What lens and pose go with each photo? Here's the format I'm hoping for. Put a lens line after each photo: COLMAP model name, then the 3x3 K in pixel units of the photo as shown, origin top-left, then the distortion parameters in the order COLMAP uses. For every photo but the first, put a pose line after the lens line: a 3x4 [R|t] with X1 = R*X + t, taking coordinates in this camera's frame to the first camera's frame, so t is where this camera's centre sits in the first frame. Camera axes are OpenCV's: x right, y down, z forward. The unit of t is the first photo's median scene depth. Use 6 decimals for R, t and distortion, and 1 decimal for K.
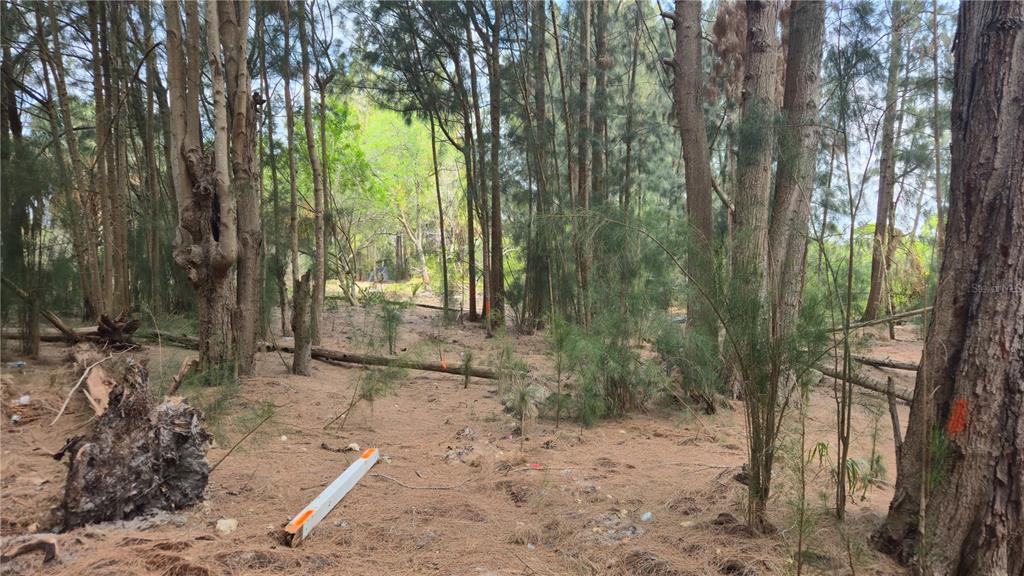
lens RADIAL K [[701.8, 0, 513.2], [0, 701.8, 258.3], [0, 0, 1]] dist [0.090386, -0.080139]
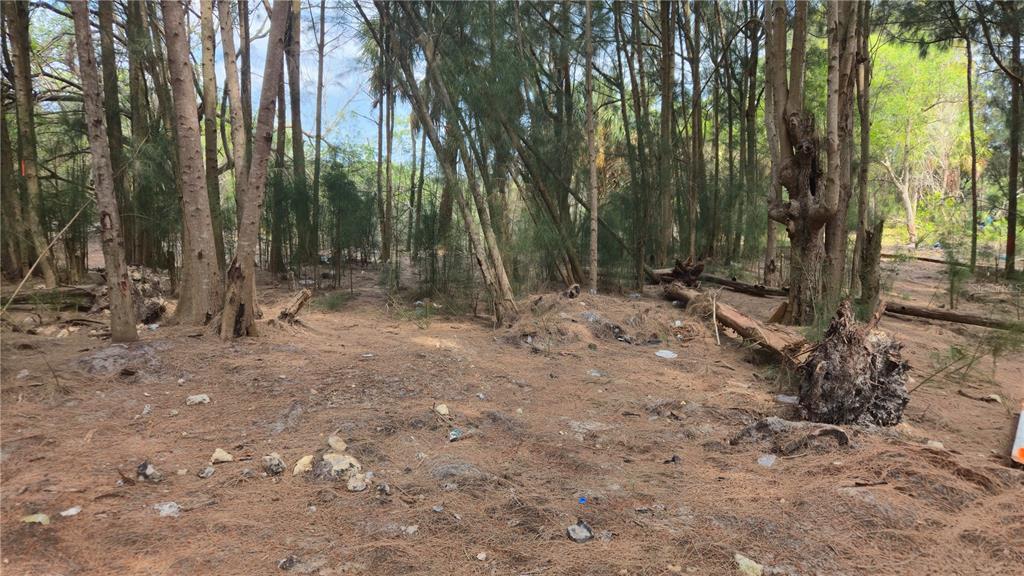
lens RADIAL K [[701.8, 0, 513.2], [0, 701.8, 258.3], [0, 0, 1]] dist [0.090386, -0.080139]
pose [[0.824848, 0.025868, -0.564762, -0.183388], [0.014317, 0.997677, 0.066608, -0.007734], [0.565173, -0.063027, 0.822561, -0.179331]]
